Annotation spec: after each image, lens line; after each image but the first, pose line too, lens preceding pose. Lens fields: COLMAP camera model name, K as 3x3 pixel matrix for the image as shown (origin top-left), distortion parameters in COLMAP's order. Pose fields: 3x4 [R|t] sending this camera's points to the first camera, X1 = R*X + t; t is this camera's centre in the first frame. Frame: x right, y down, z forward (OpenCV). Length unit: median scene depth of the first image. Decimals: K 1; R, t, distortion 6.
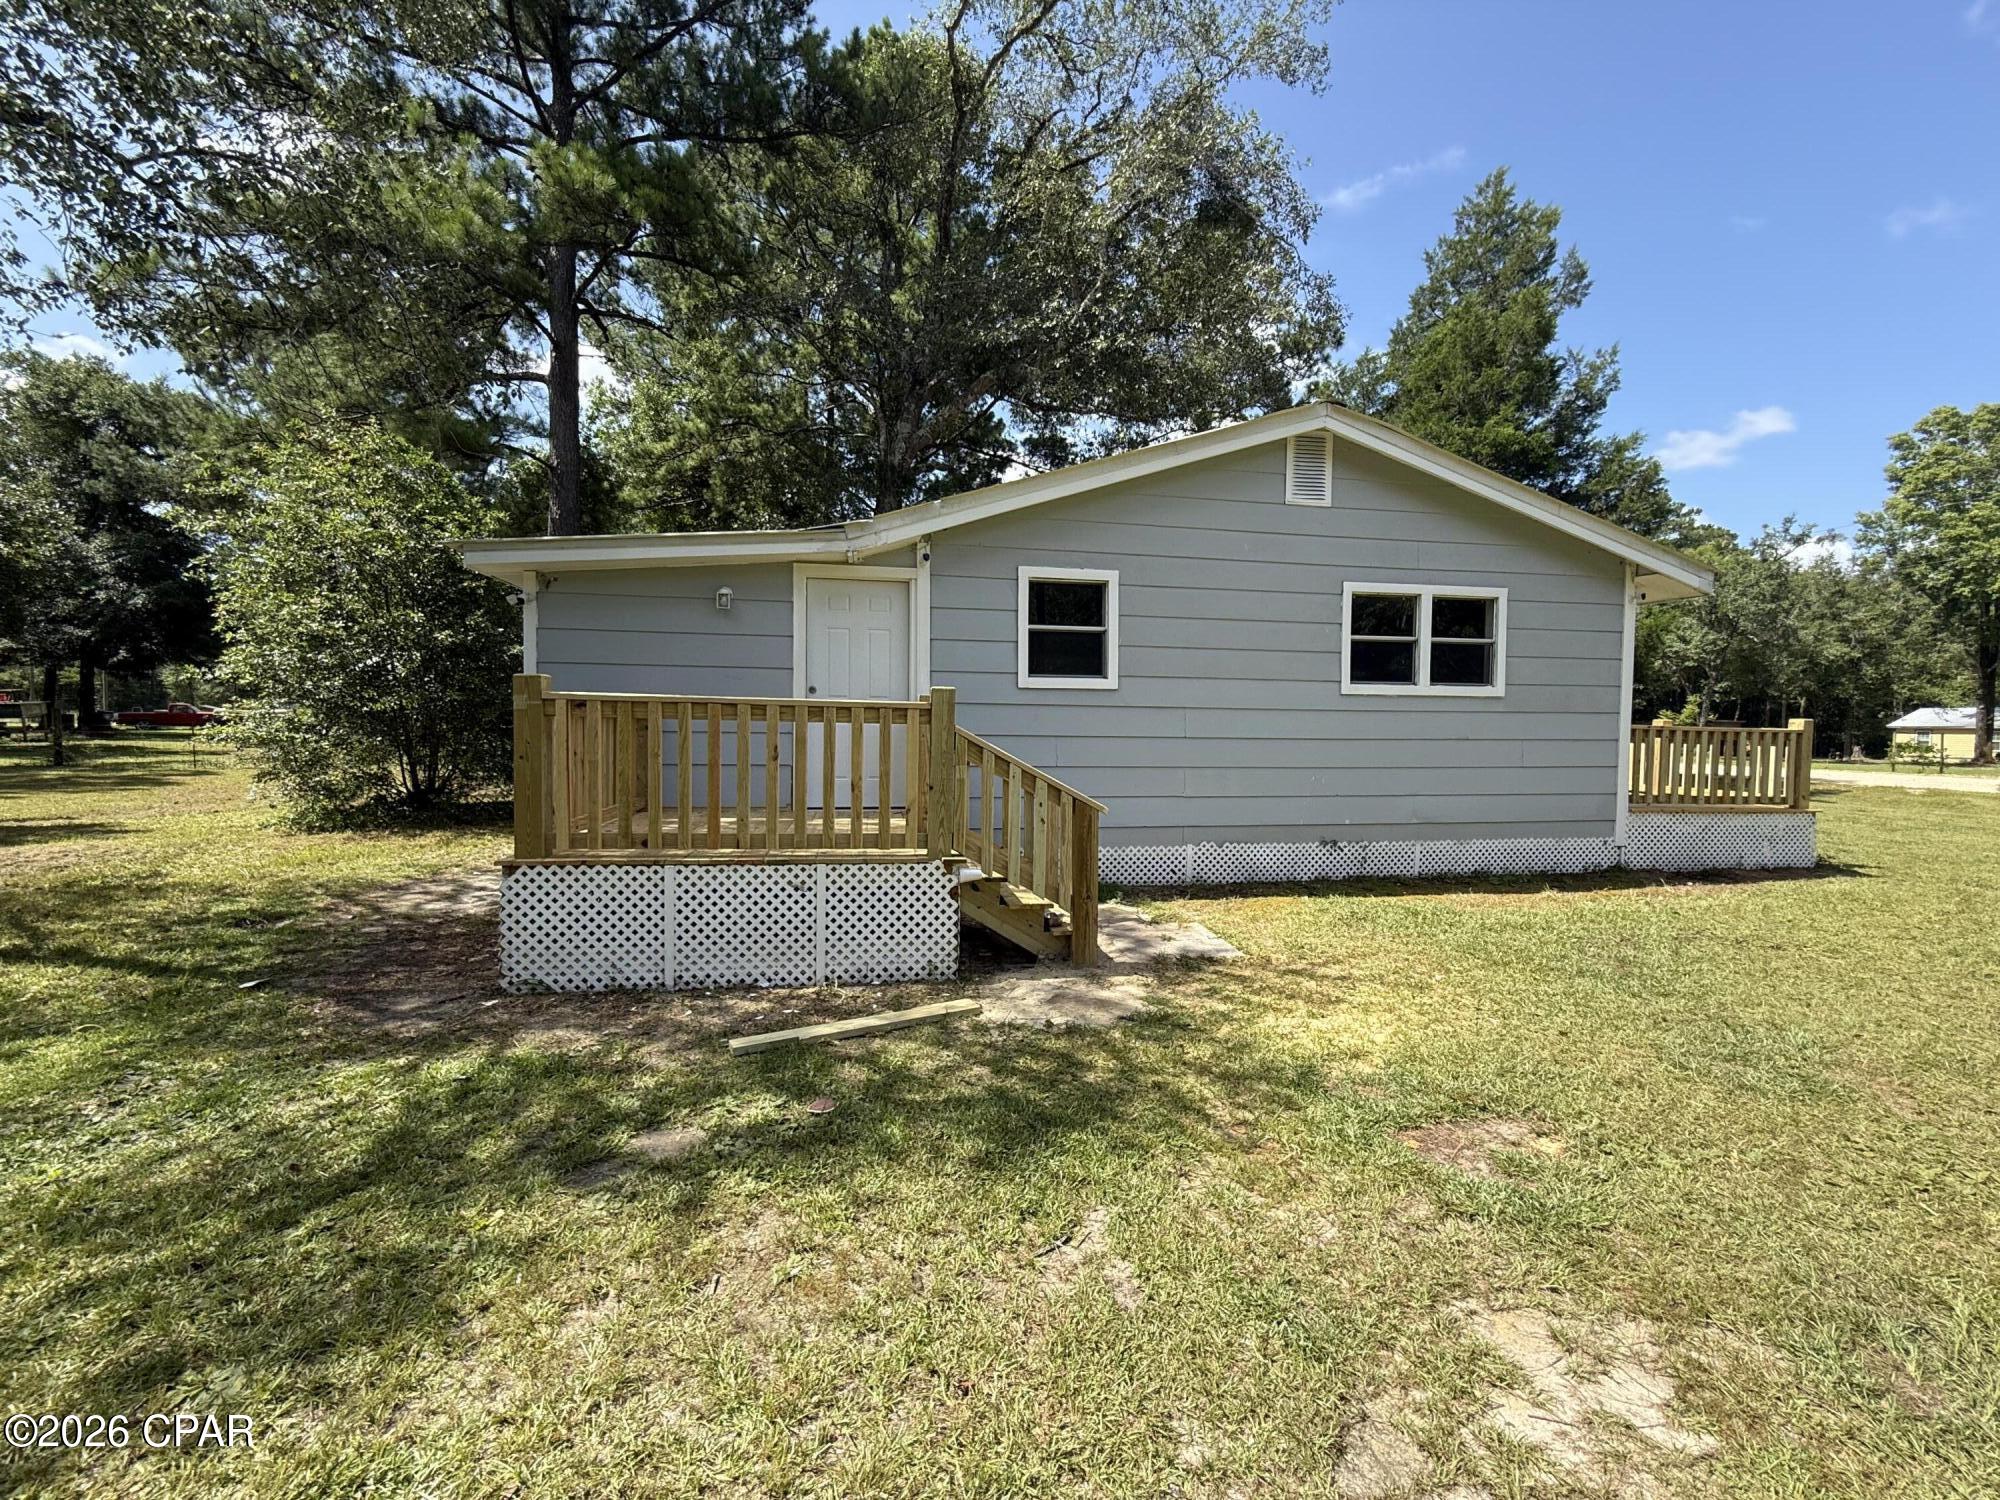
lens RADIAL K [[808.6, 0, 995.6], [0, 808.6, 752.9], [0, 0, 1]] dist [-0.000141, 0.000270]
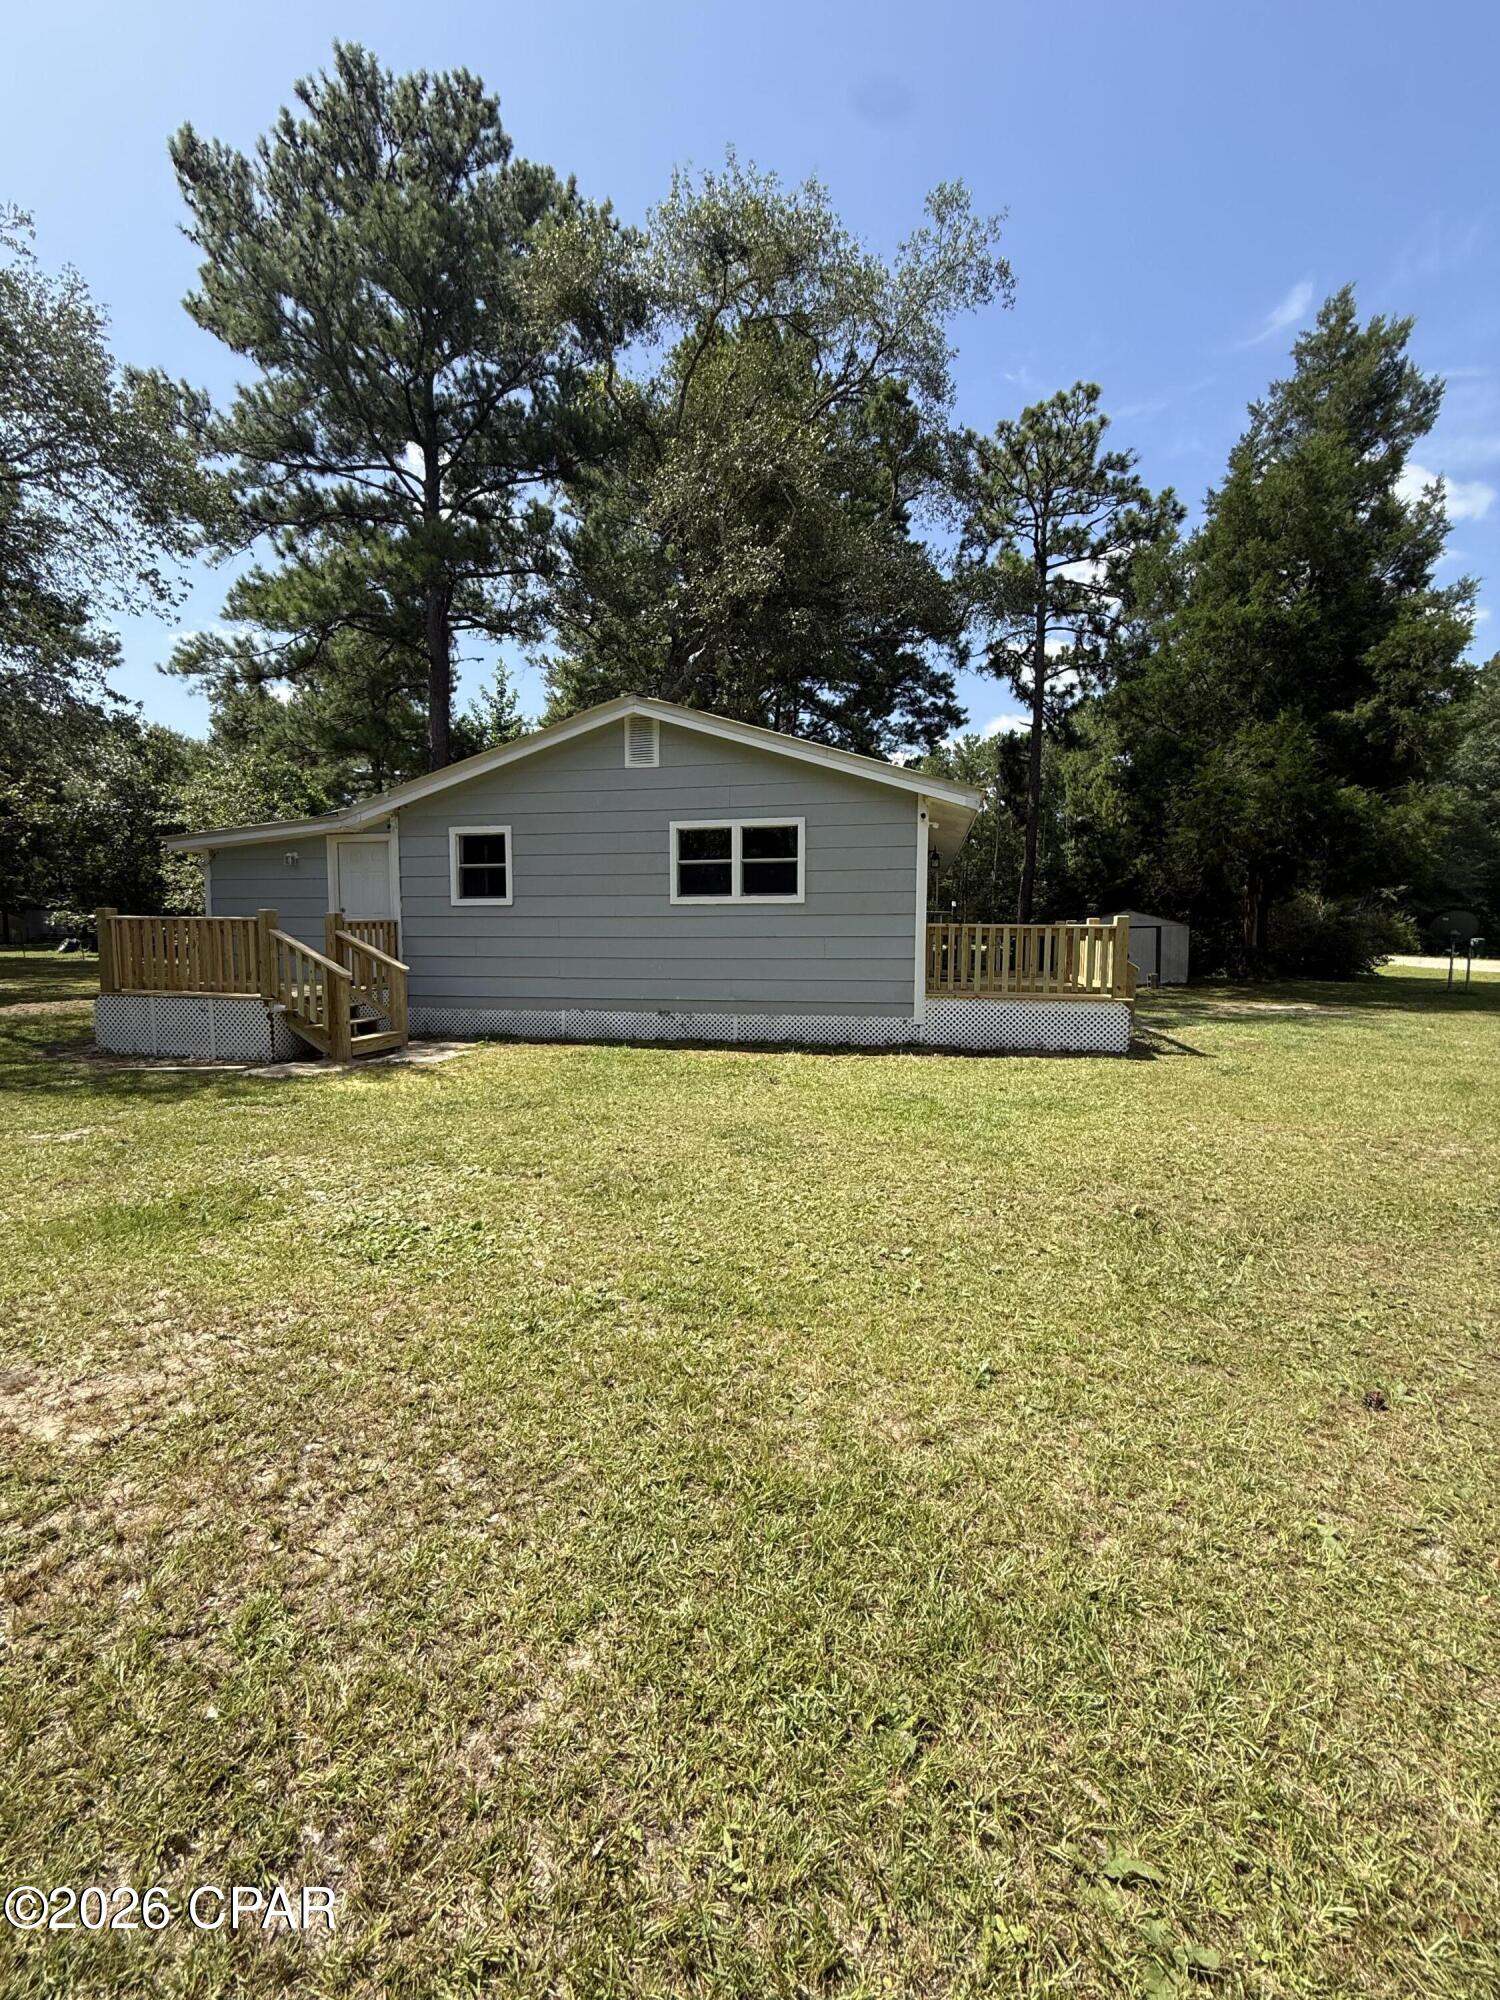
lens RADIAL K [[808.6, 0, 752.9], [0, 808.6, 997.4], [0, 0, 1]] dist [-0.000141, 0.000270]
pose [[0.928208, 0.019313, -0.371559, 1.054589], [-0.003786, 0.999091, 0.042471, 0.024867], [0.372041, -0.038015, 0.927437, -0.217043]]
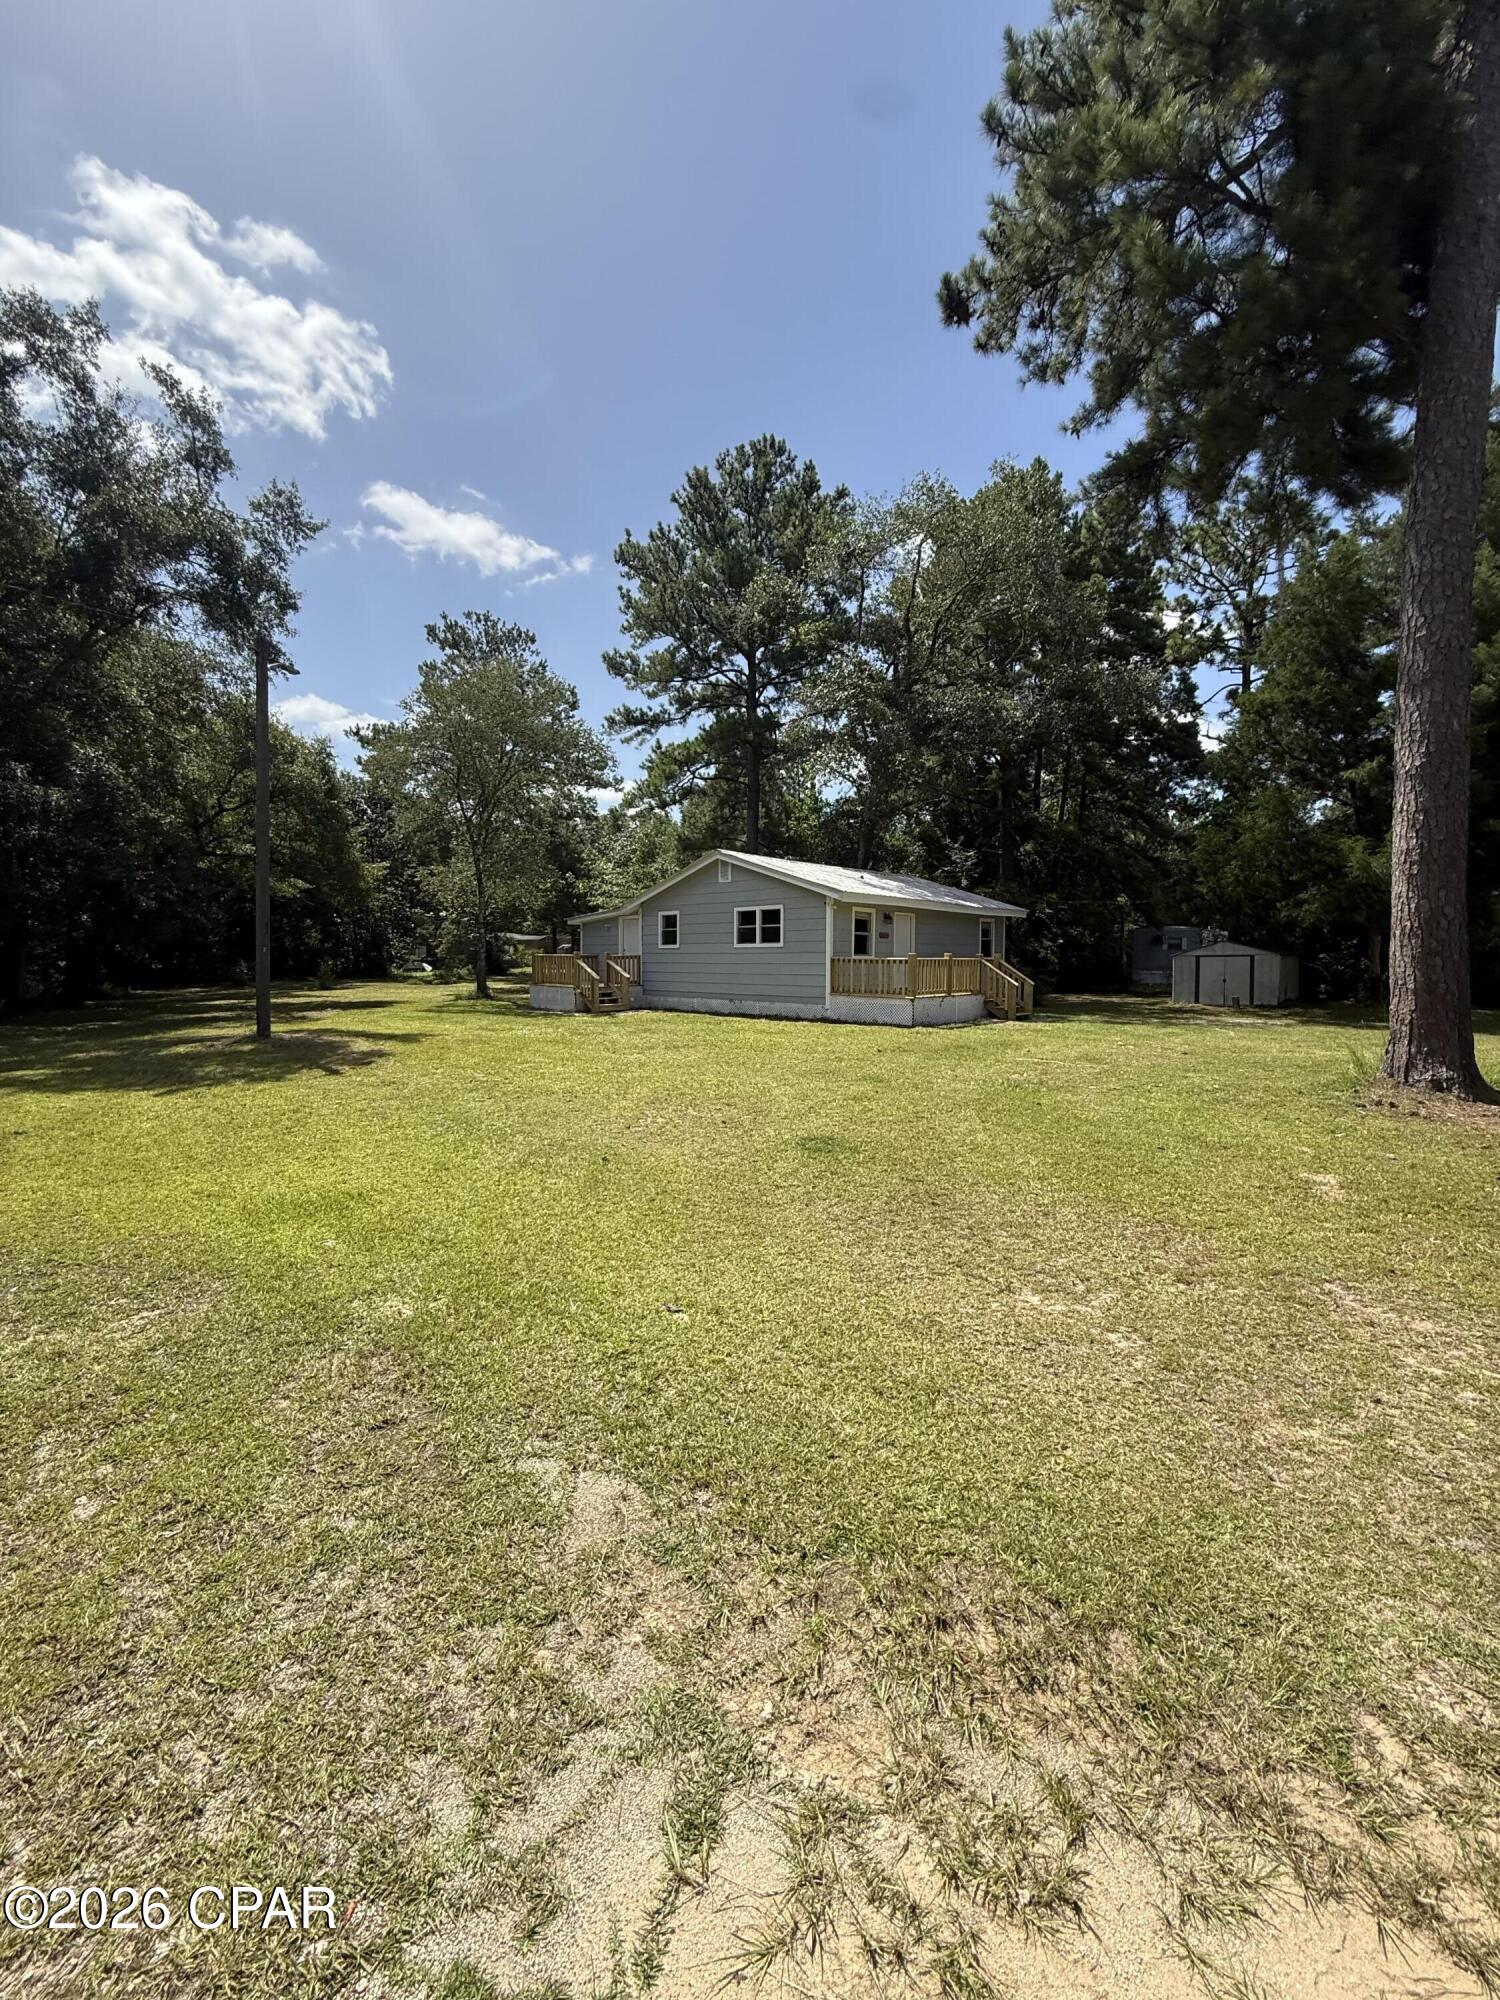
lens RADIAL K [[808.6, 0, 748.4], [0, 808.6, 997.8], [0, 0, 1]] dist [-0.000141, 0.000270]
pose [[0.587951, 0.030869, -0.808307, 2.701846], [-0.022811, 0.999507, 0.021578, 0.038708], [0.808575, 0.005752, 0.588365, -0.603631]]
